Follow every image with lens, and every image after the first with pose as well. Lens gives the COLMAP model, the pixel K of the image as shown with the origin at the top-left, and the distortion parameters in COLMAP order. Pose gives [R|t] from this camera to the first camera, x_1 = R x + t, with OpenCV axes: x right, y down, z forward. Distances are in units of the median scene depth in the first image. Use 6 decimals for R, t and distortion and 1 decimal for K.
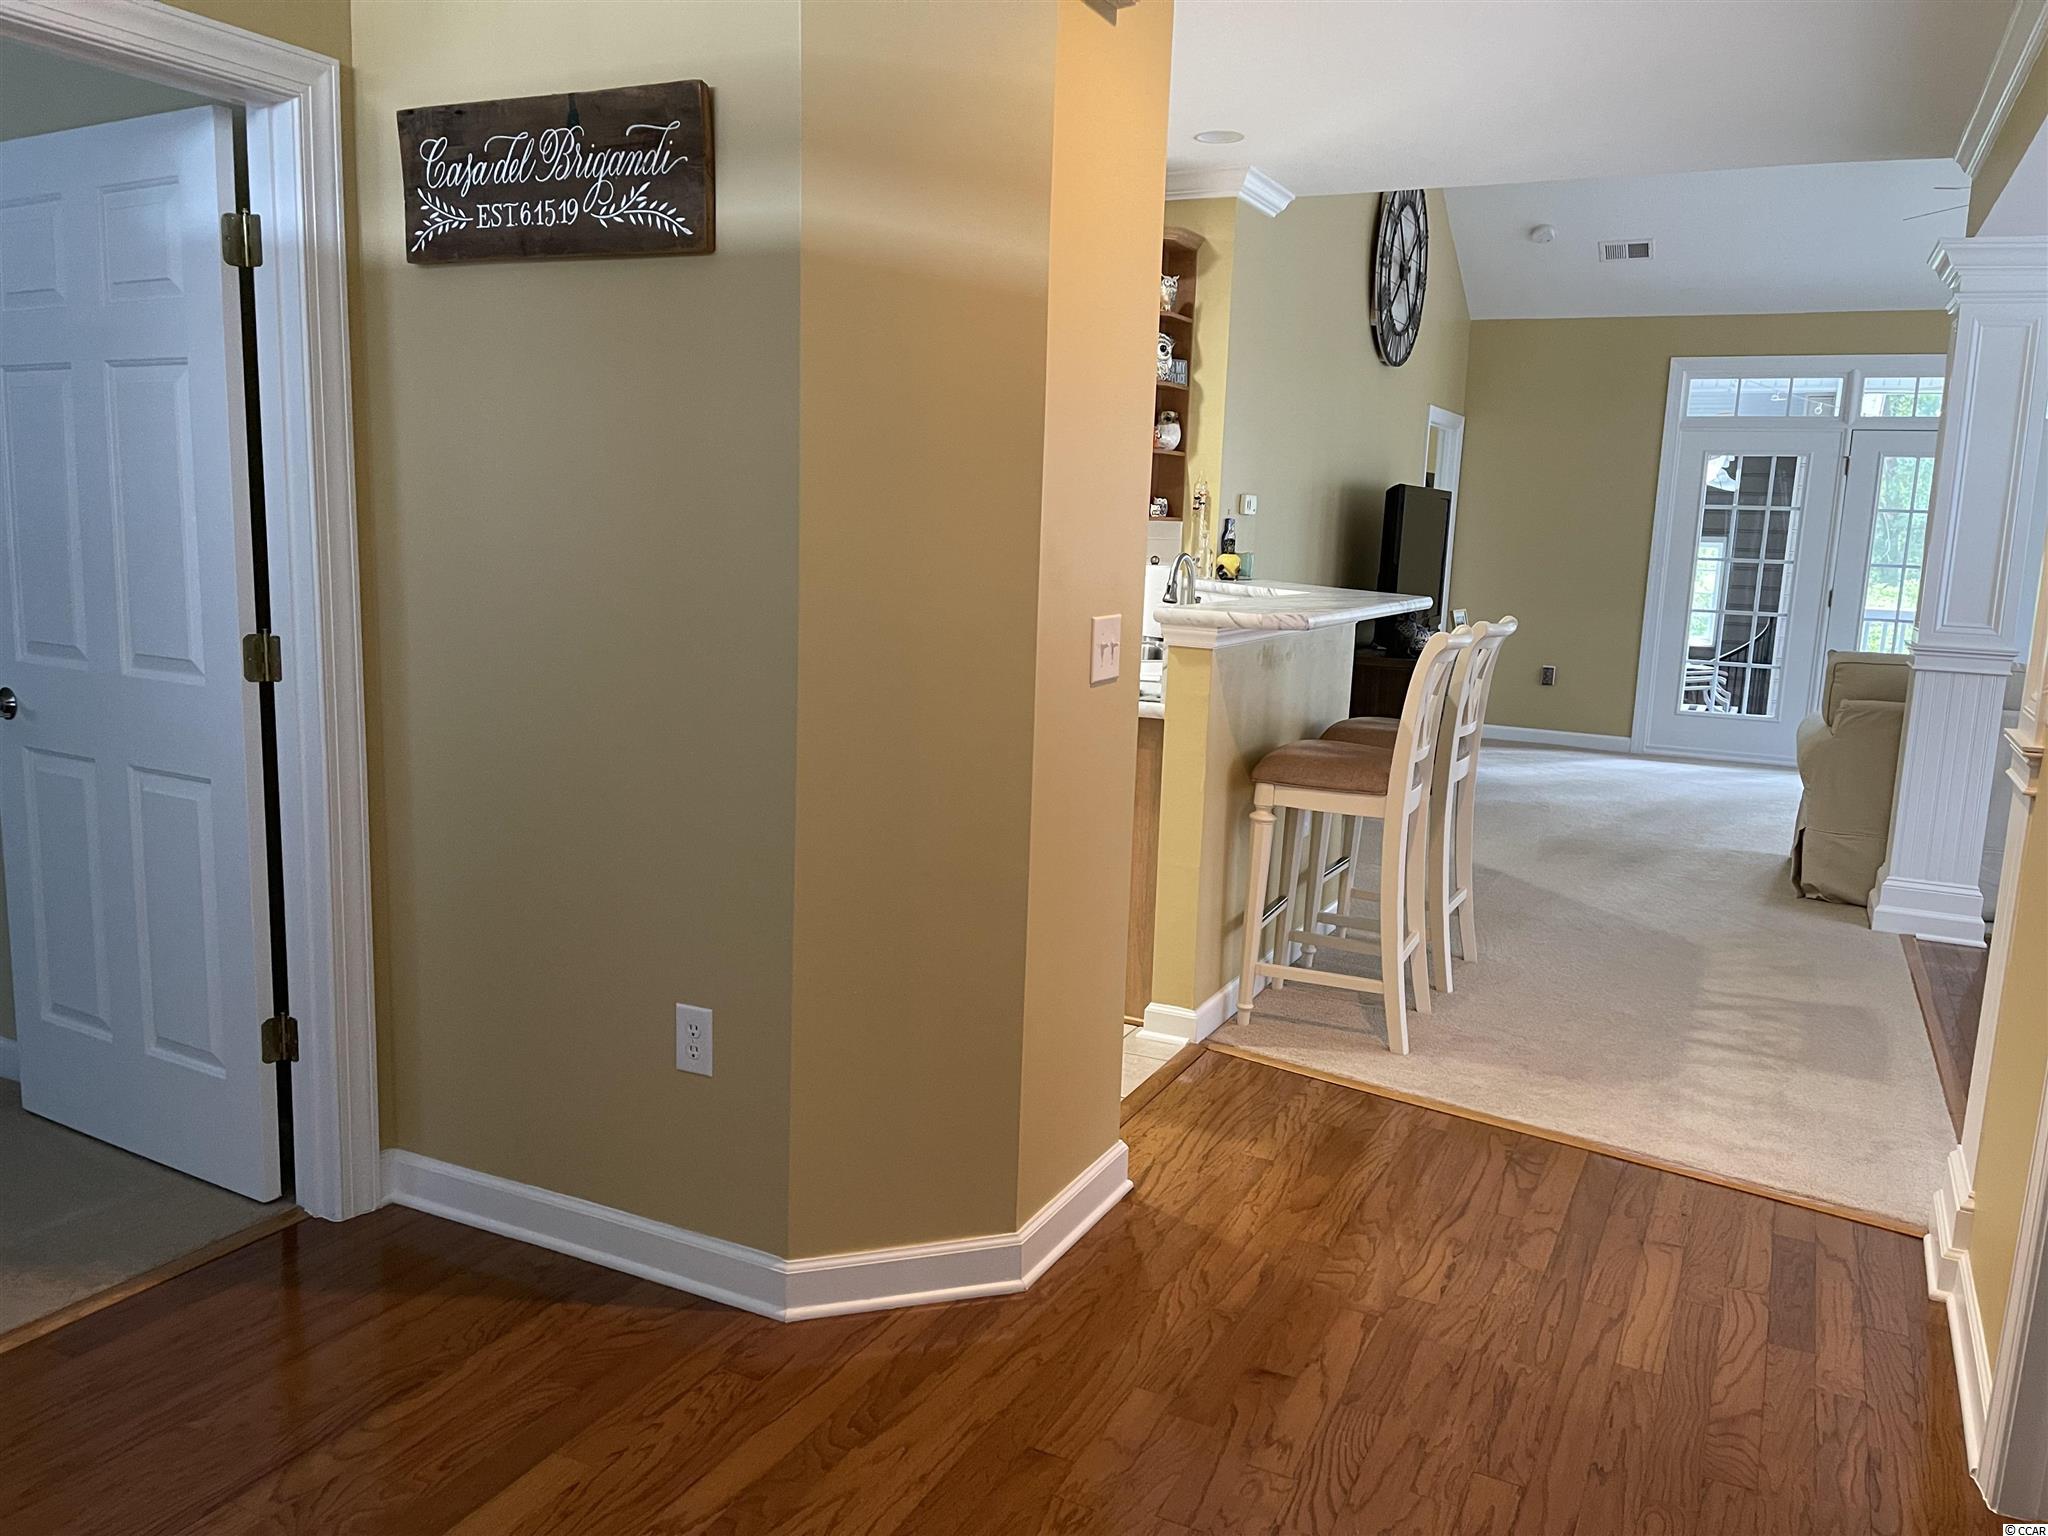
lens RADIAL K [[1538.2, 0, 1015.6], [0, 1538.2, 781.9], [0, 0, 1]] dist [0.057624, -0.066161]
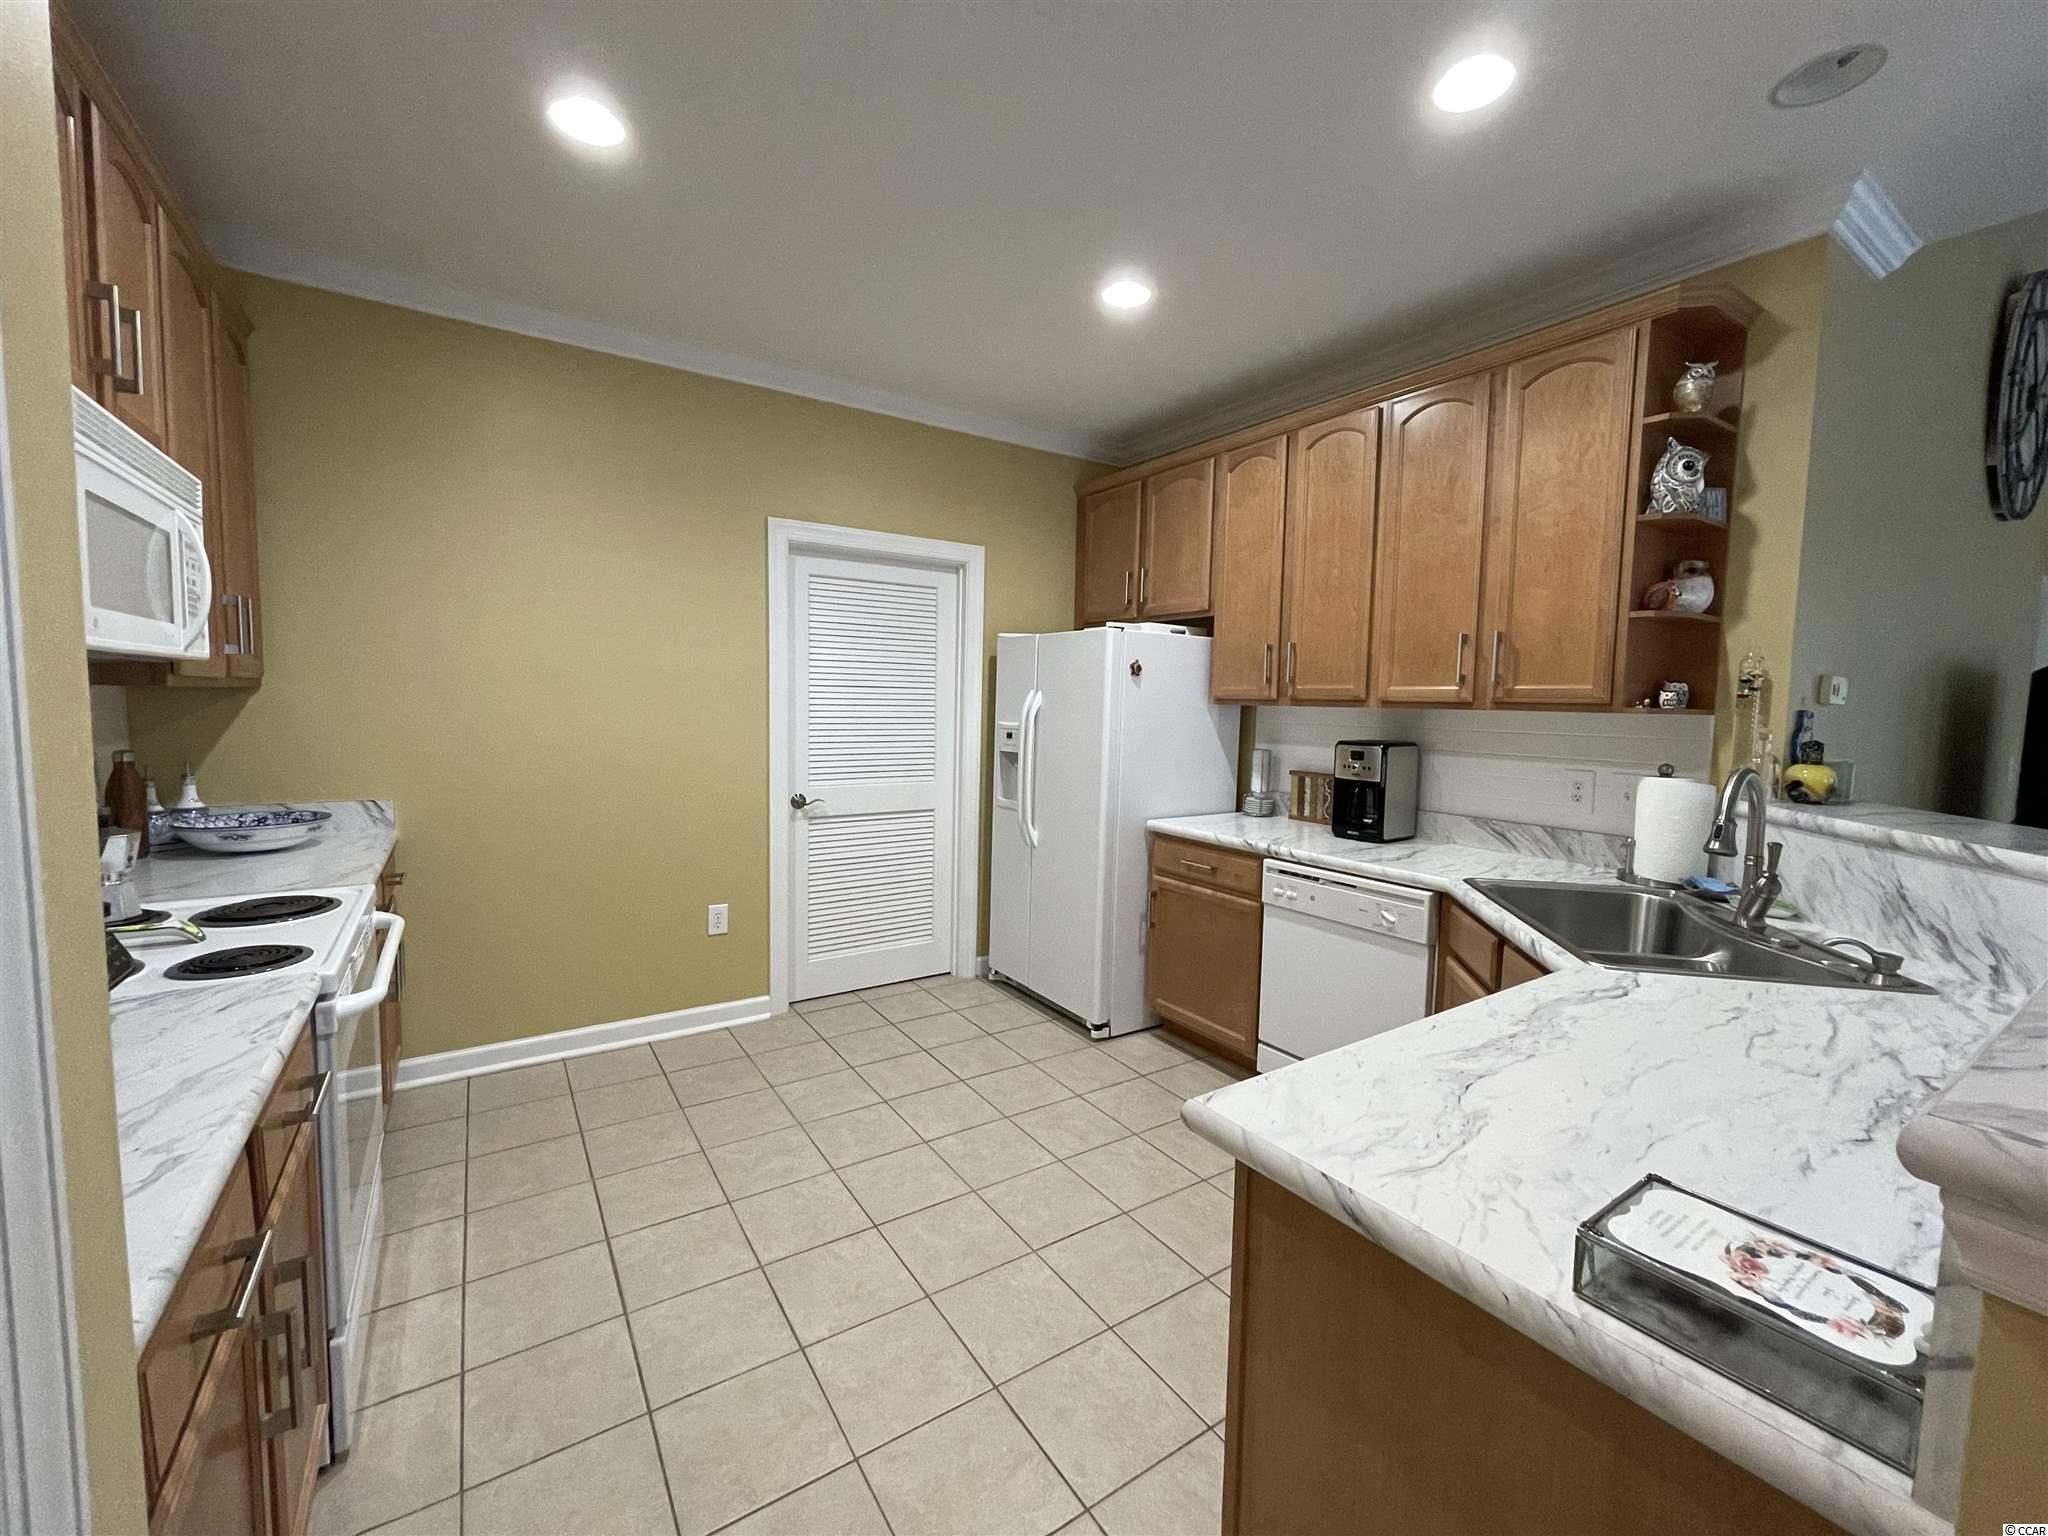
lens RADIAL K [[828.6, 0, 1012.9], [0, 828.6, 754.0], [0, 0, 1]] dist [0.004357, 0.000264]
pose [[0.864142, 0.018117, -0.502923, 0.017852], [-0.077088, 0.992323, -0.096708, -0.069341], [0.497310, 0.122338, 0.858904, 0.398523]]
